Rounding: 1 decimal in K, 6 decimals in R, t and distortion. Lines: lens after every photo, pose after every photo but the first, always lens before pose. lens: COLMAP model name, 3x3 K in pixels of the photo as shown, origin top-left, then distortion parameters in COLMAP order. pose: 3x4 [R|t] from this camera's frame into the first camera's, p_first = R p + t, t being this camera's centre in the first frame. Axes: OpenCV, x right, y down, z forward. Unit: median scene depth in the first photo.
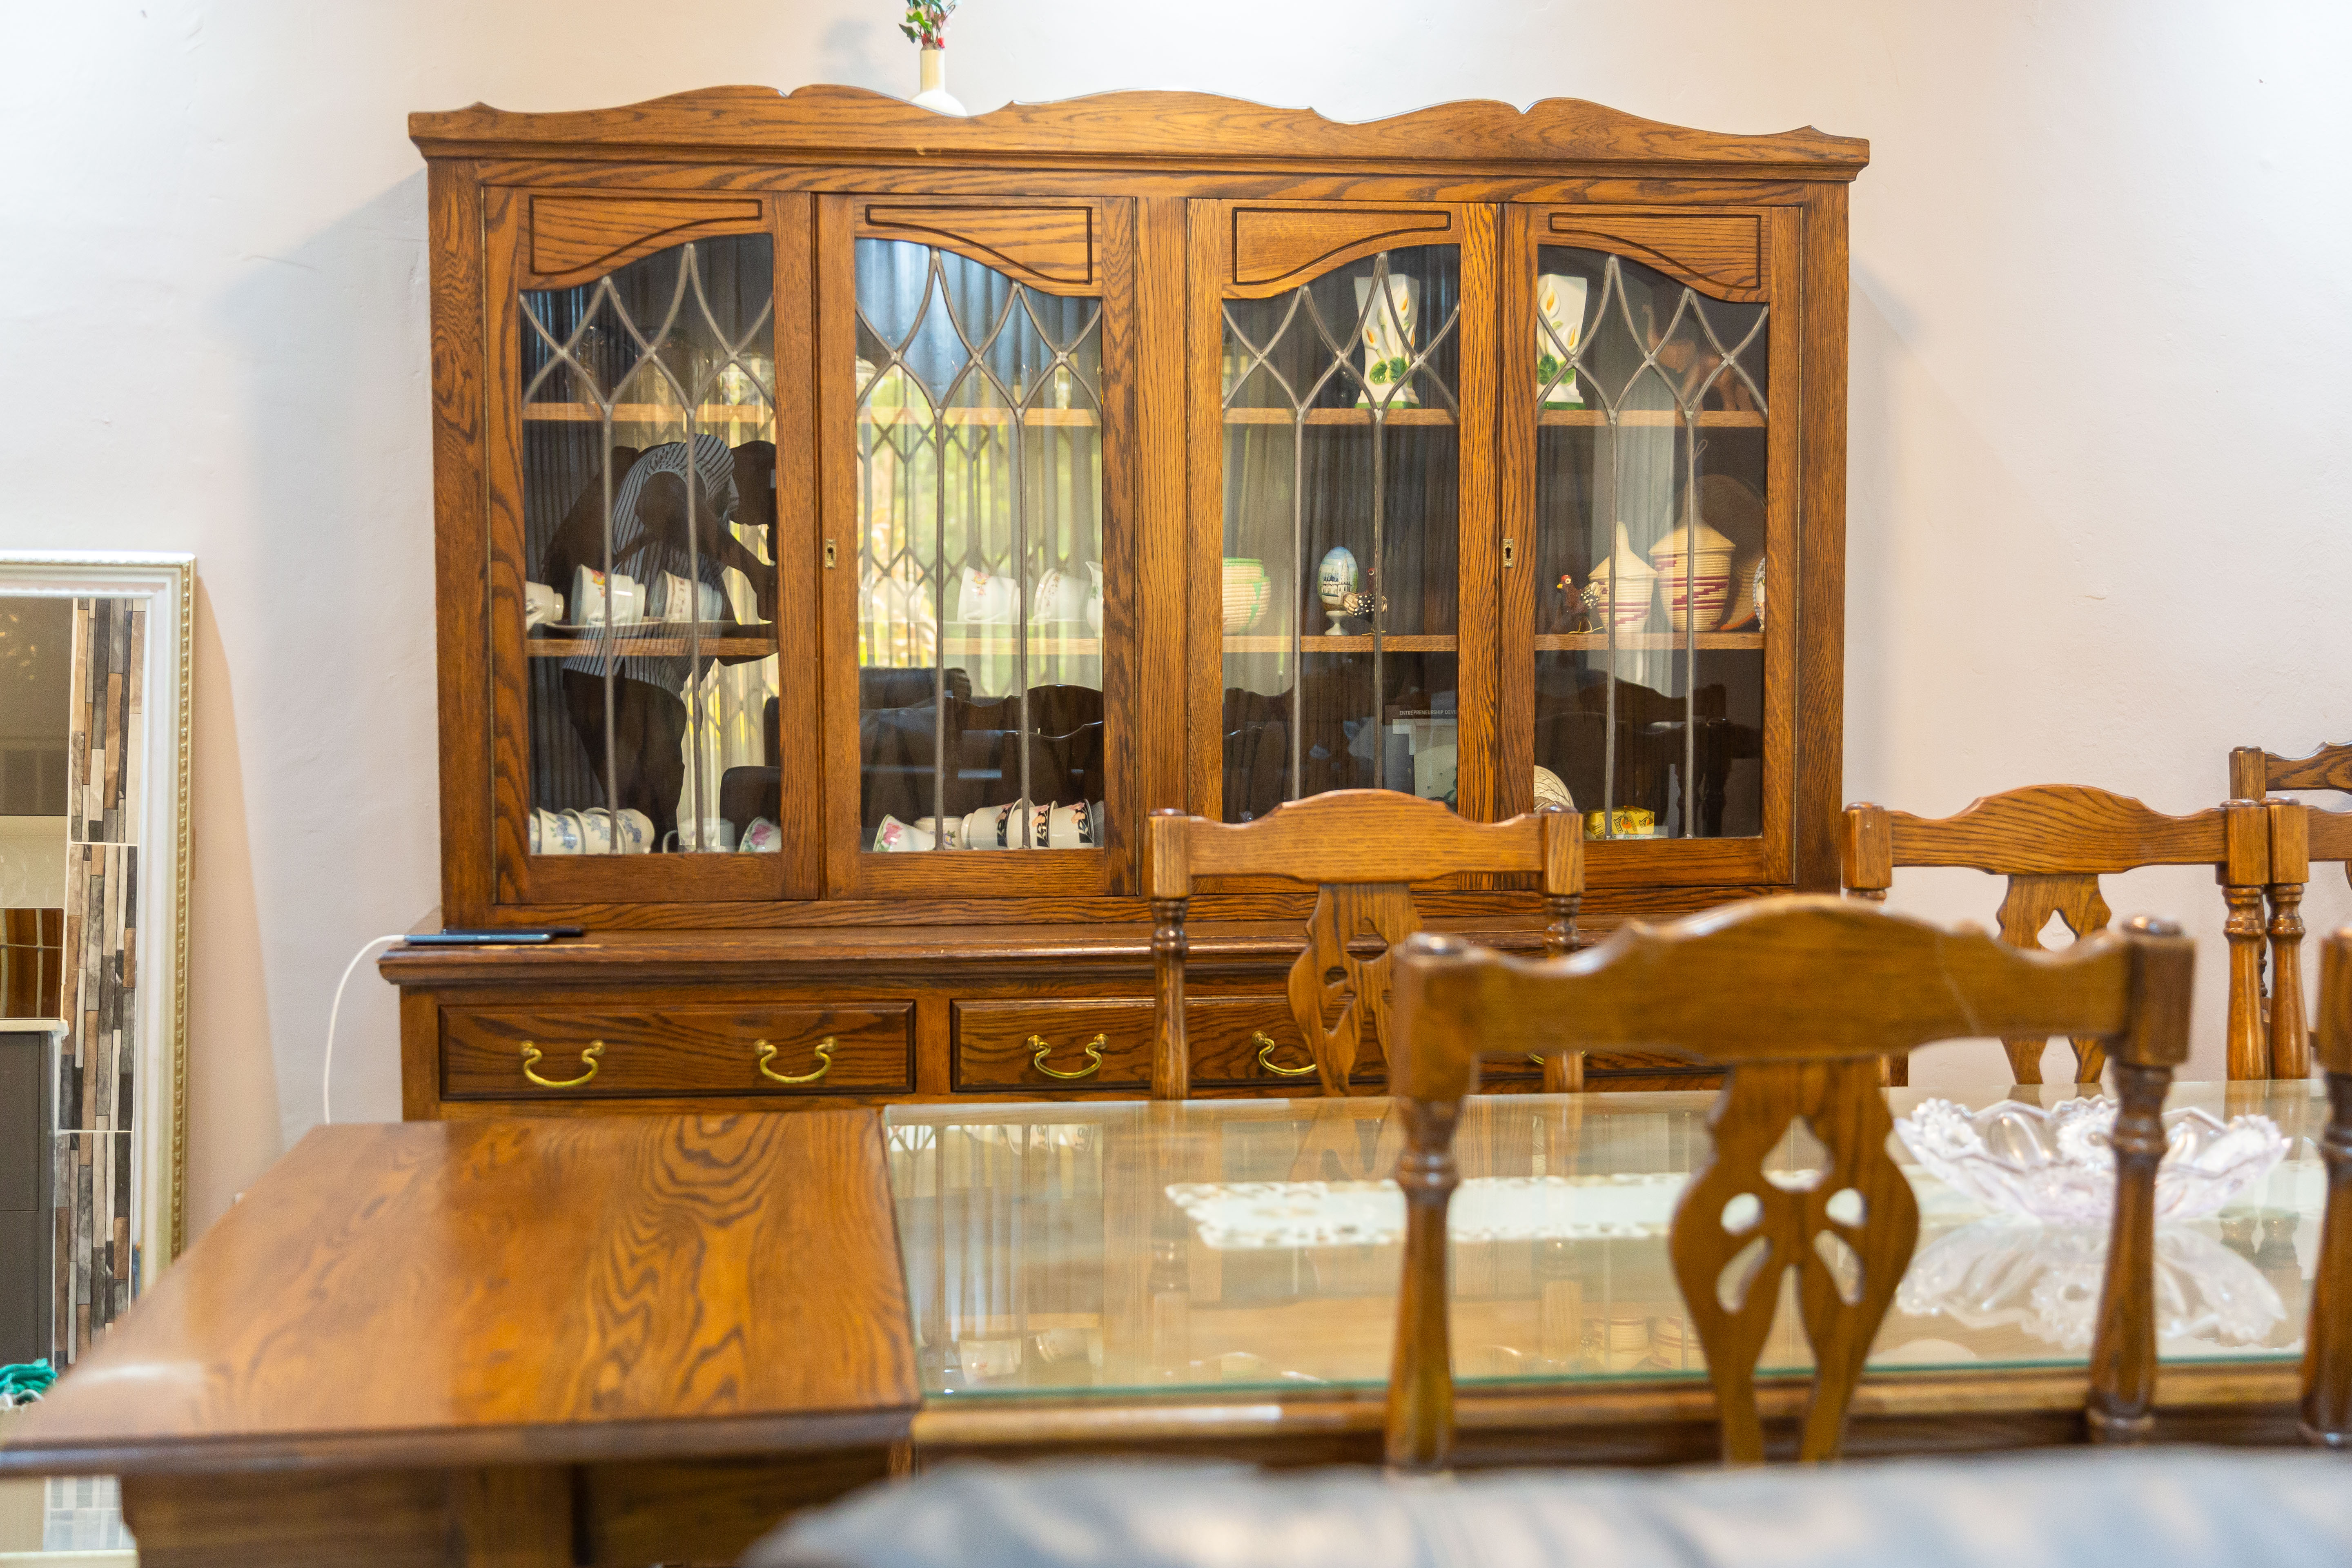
lens RADIAL K [[2767.6, 0, 1176.0], [0, 2767.6, 784.0], [0, 0, 1]] dist [0.025308, 0.008144]
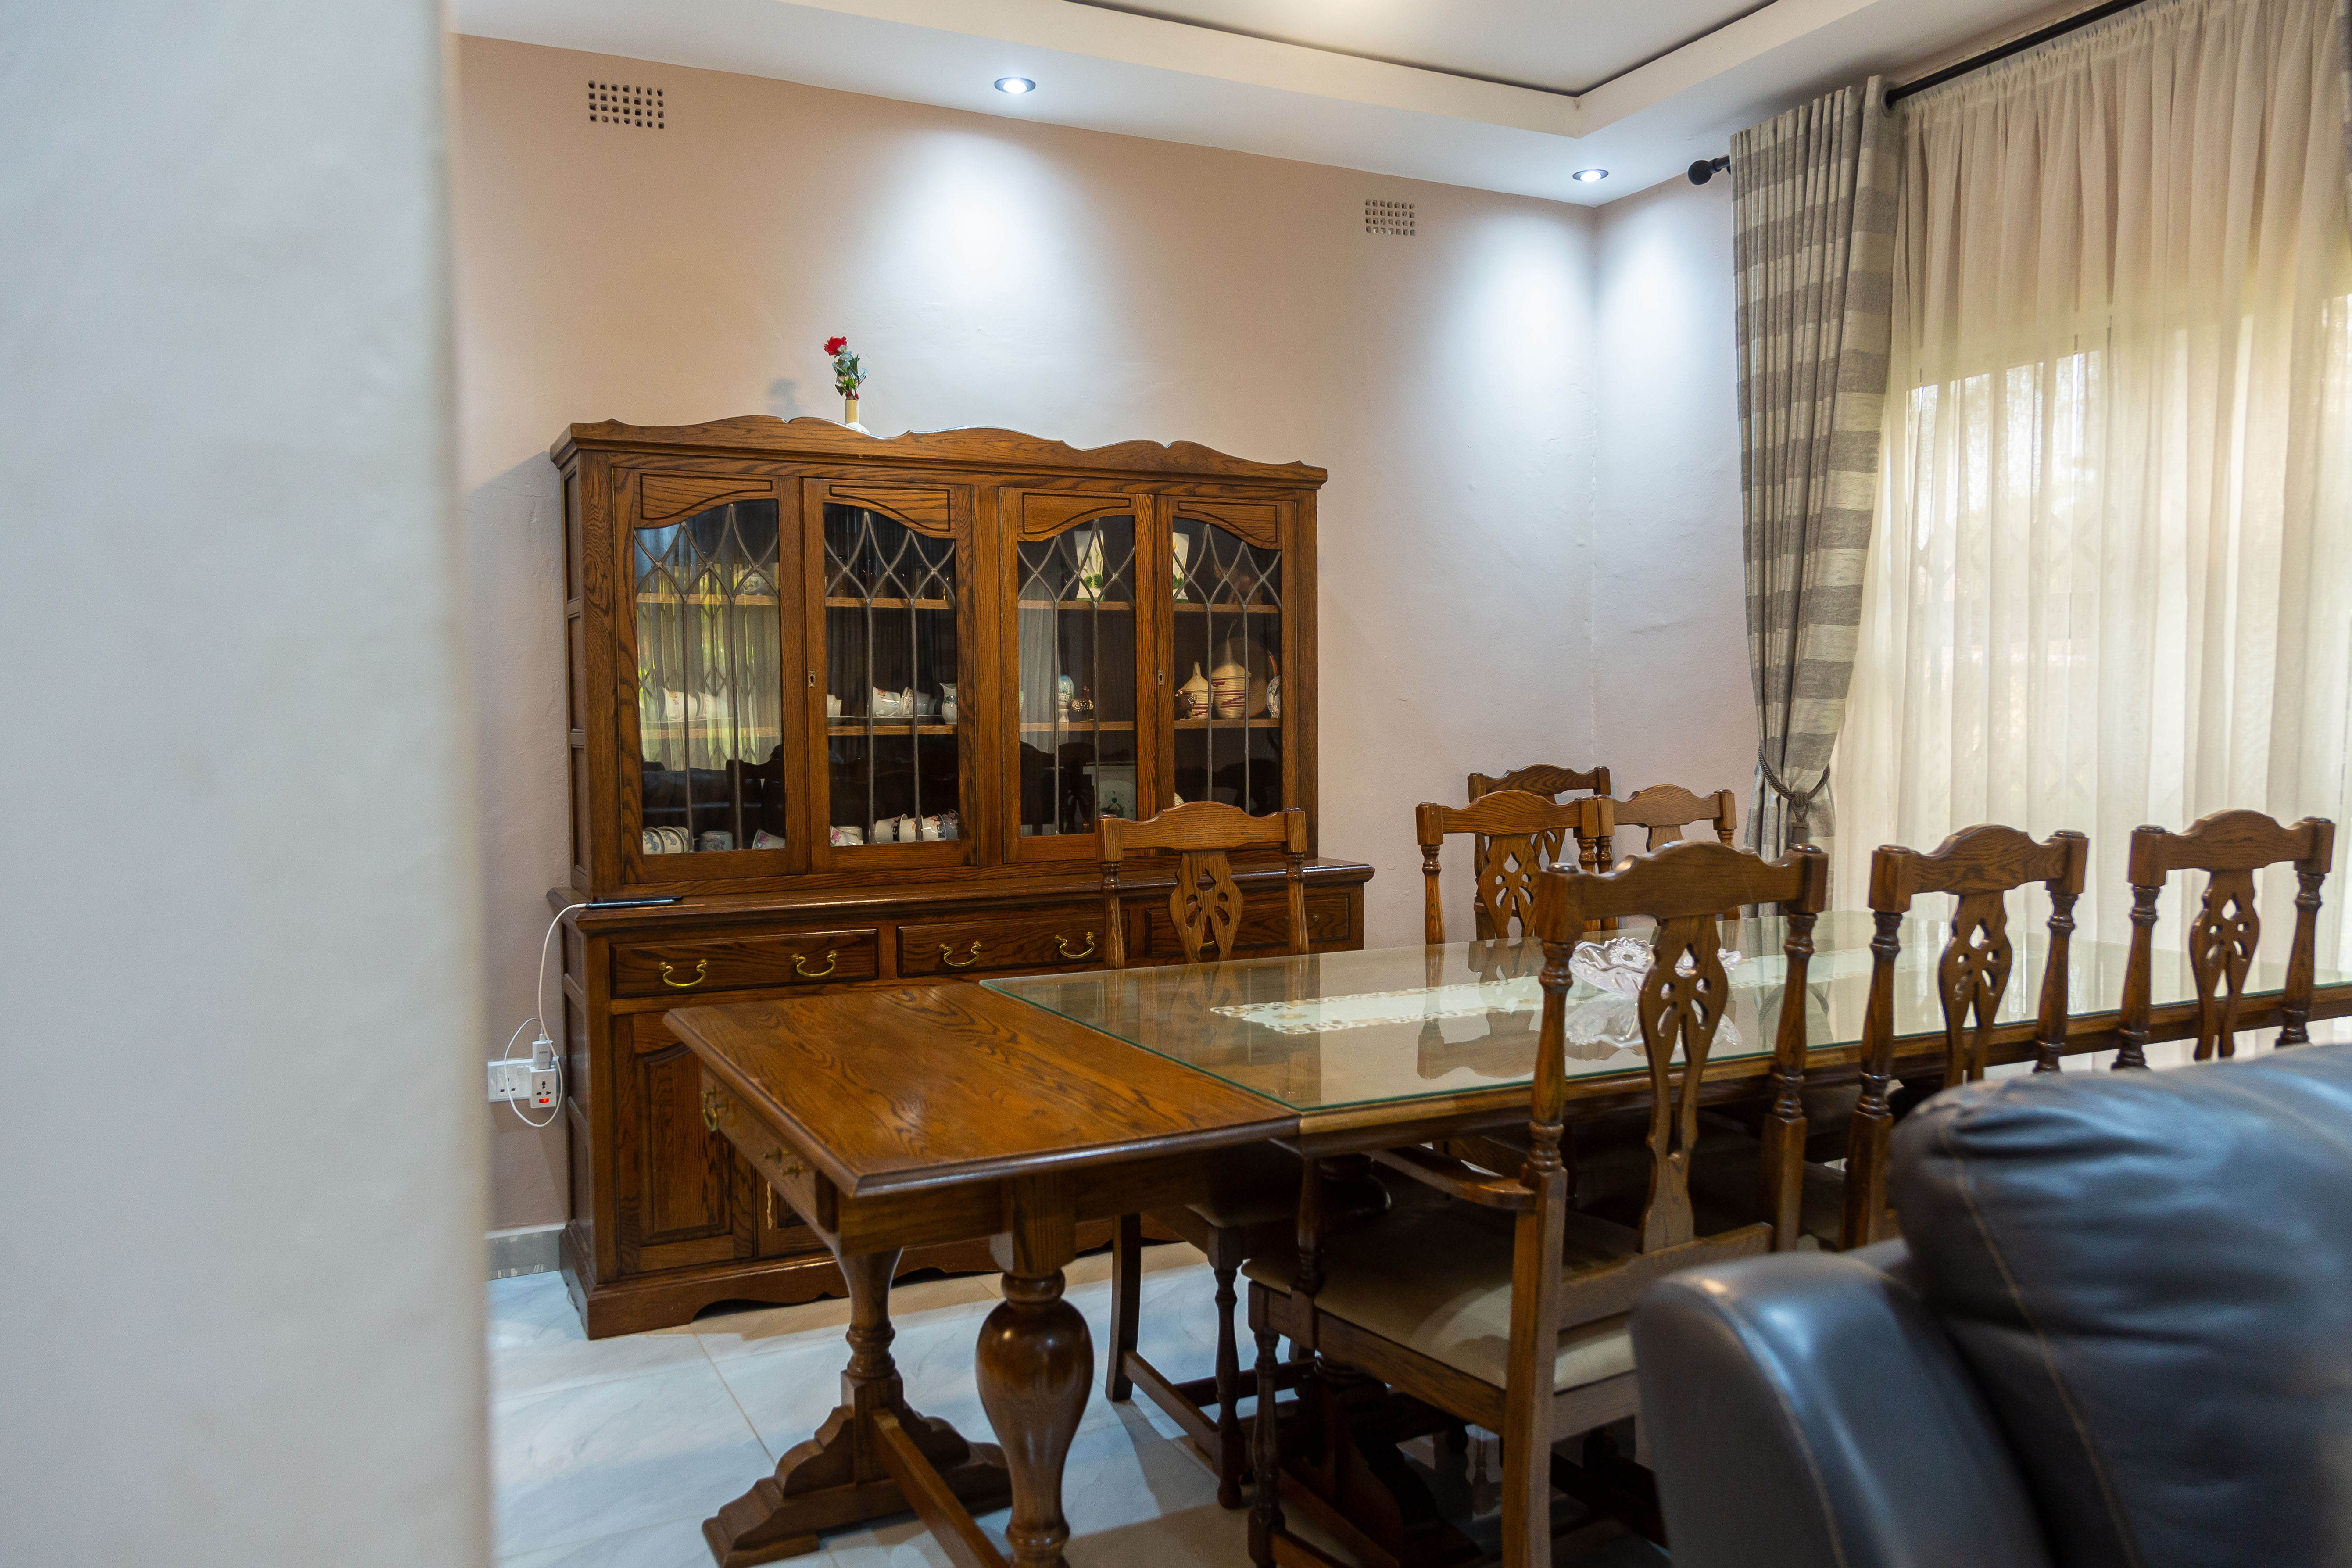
lens RADIAL K [[1515.0, 0, 1176.0], [0, 1515.0, 784.0], [0, 0, 1]] dist [-0.001519, 0.001932]
pose [[0.958943, -0.022045, 0.282742, -0.172816], [0.025992, 0.999610, -0.010215, 0.000156], [-0.282406, 0.017145, 0.959142, 0.001113]]
